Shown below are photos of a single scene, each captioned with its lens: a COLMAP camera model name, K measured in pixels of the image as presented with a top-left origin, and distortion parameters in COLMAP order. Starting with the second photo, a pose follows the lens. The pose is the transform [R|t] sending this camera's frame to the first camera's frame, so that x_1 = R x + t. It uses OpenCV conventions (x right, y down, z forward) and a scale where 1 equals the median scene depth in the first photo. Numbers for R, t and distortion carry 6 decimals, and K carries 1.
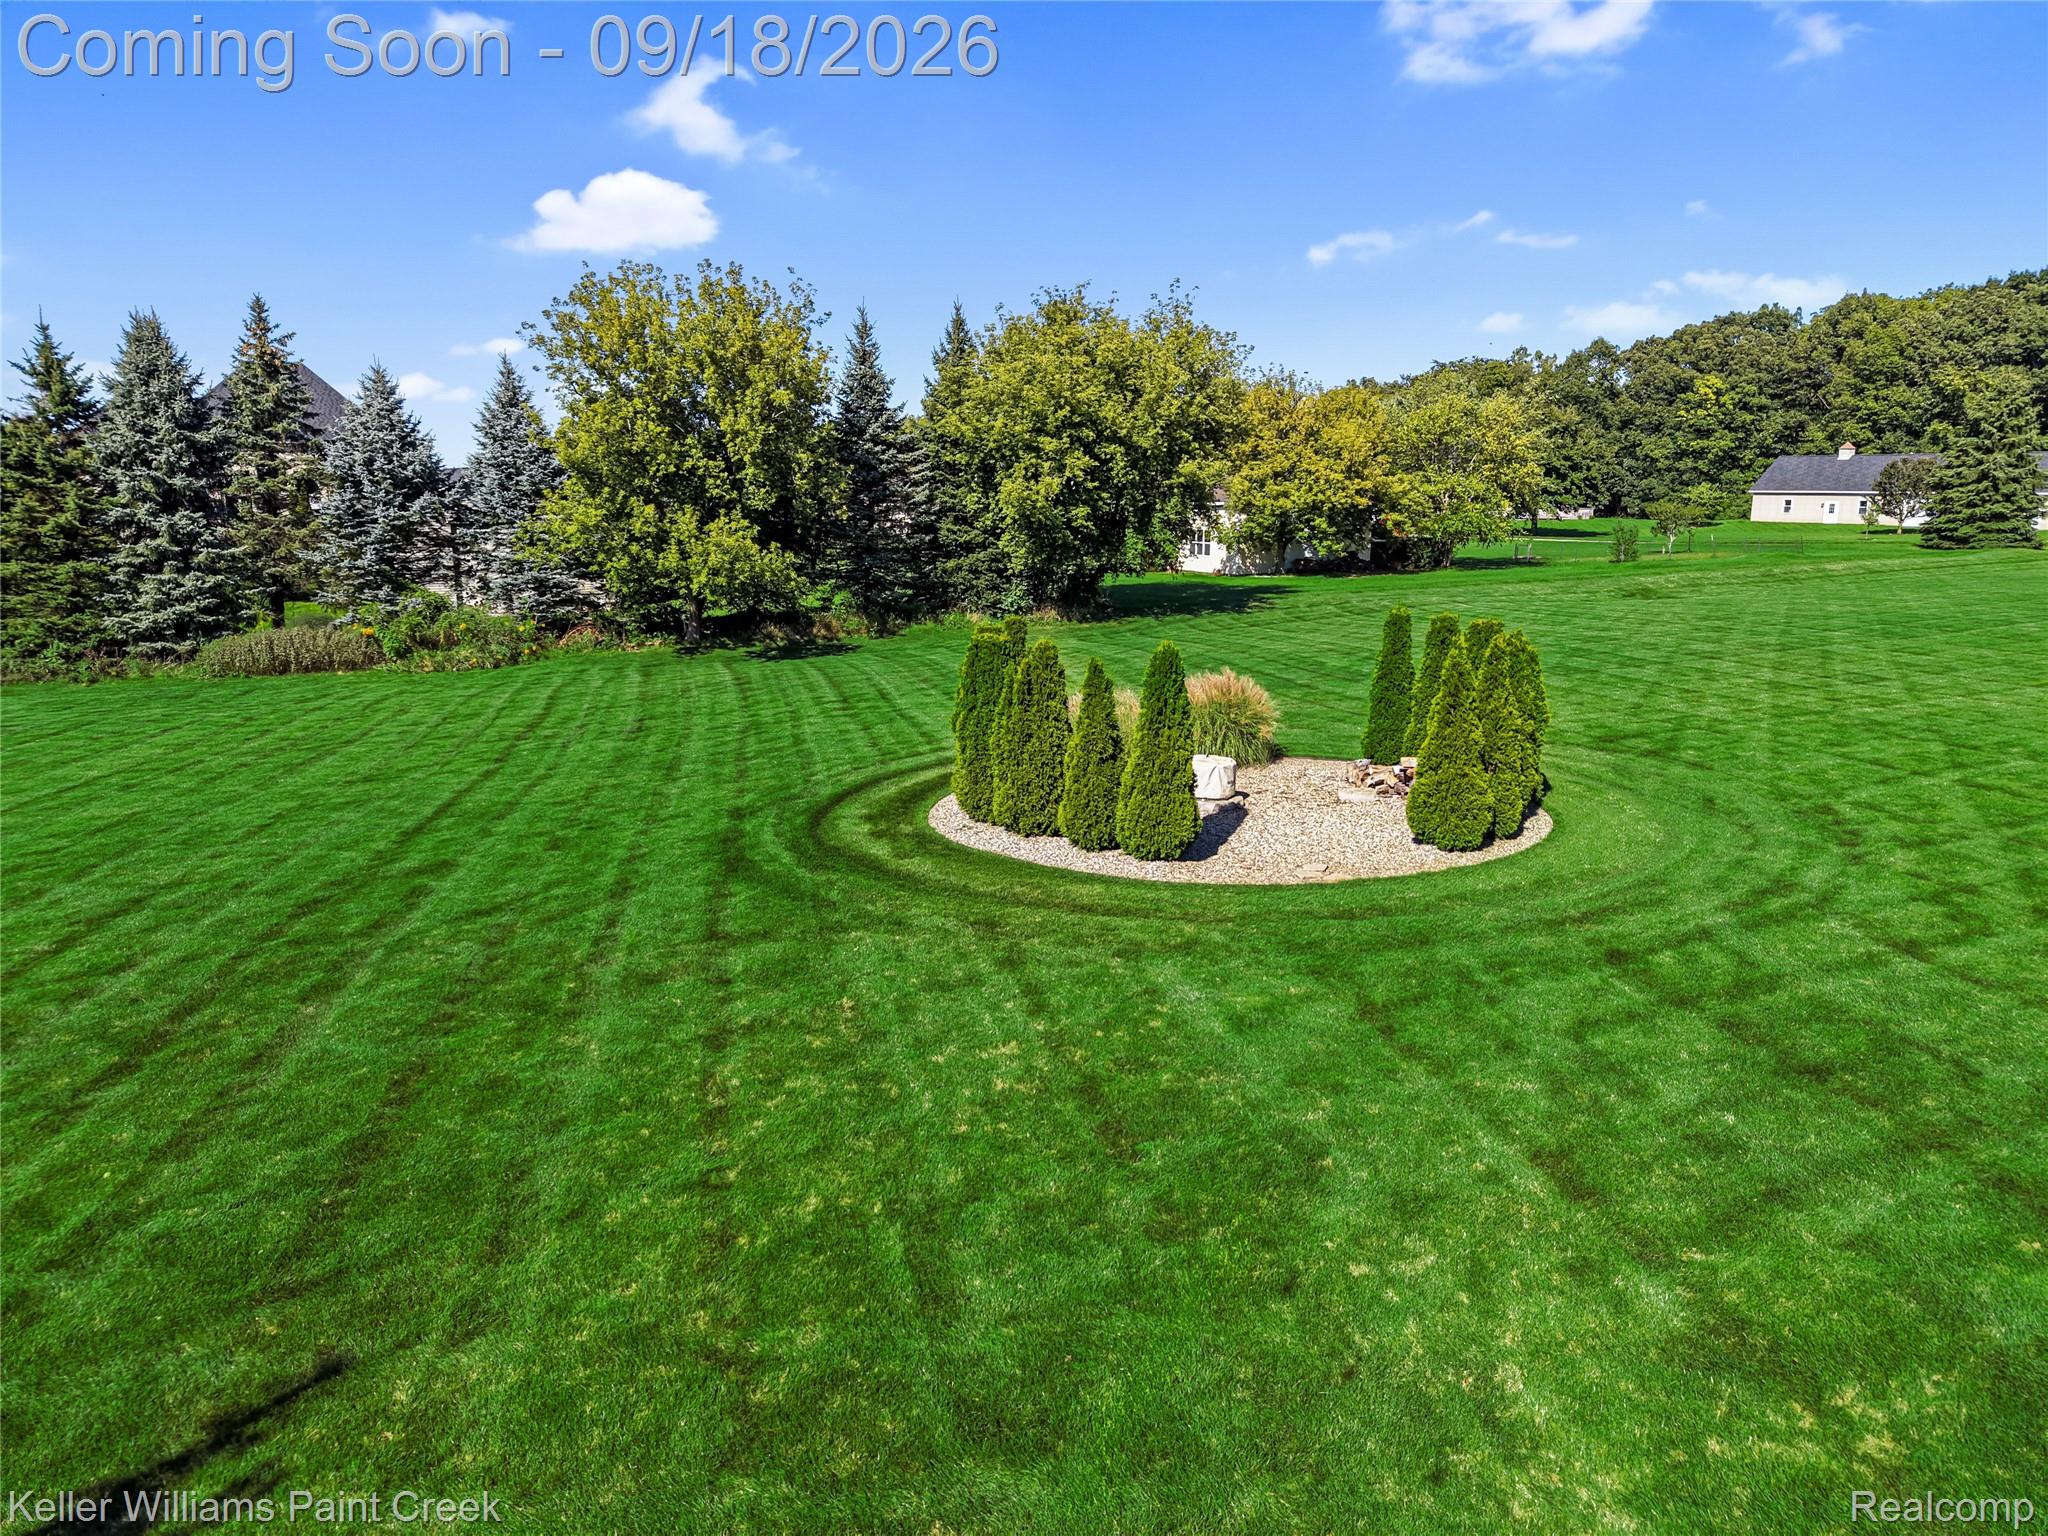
lens RADIAL K [[1402.4, 0, 1020.8], [0, 1402.4, 774.7], [0, 0, 1]] dist [-0.000047, -0.000452]
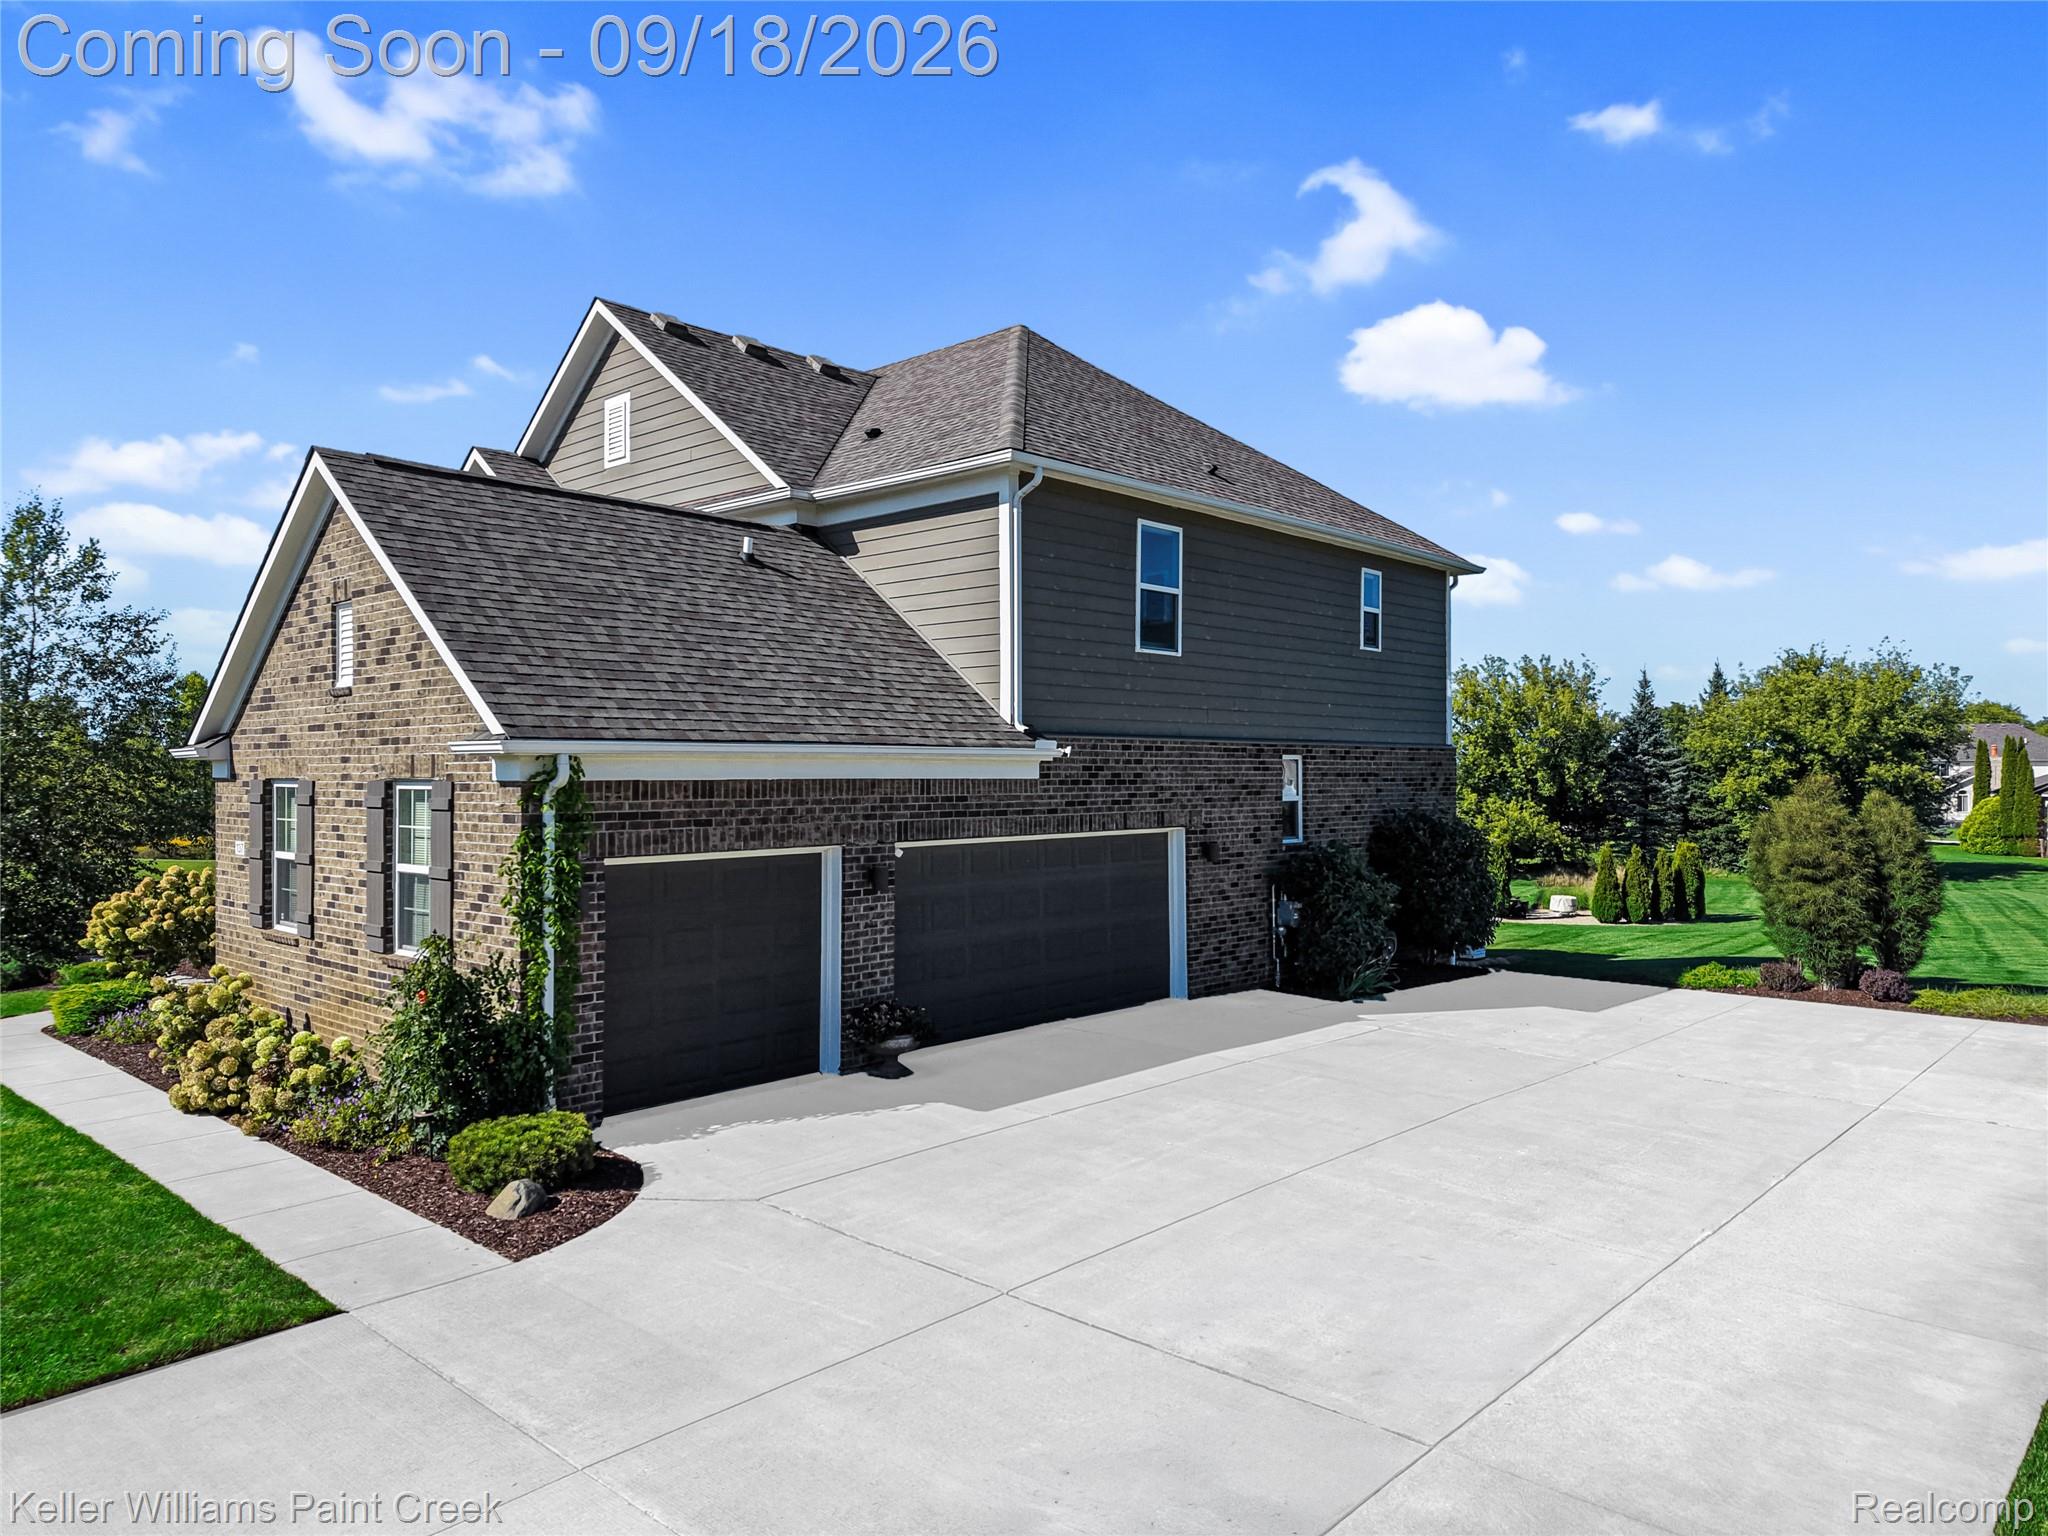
lens RADIAL K [[1402.4, 0, 1024.9], [0, 1402.4, 768.4], [0, 0, 1]] dist [-0.000047, -0.000452]
pose [[0.732009, -0.006648, -0.681262, 0.456631], [-0.133615, 0.979132, -0.153123, 0.107878], [0.668064, 0.203115, 0.715846, -0.569158]]
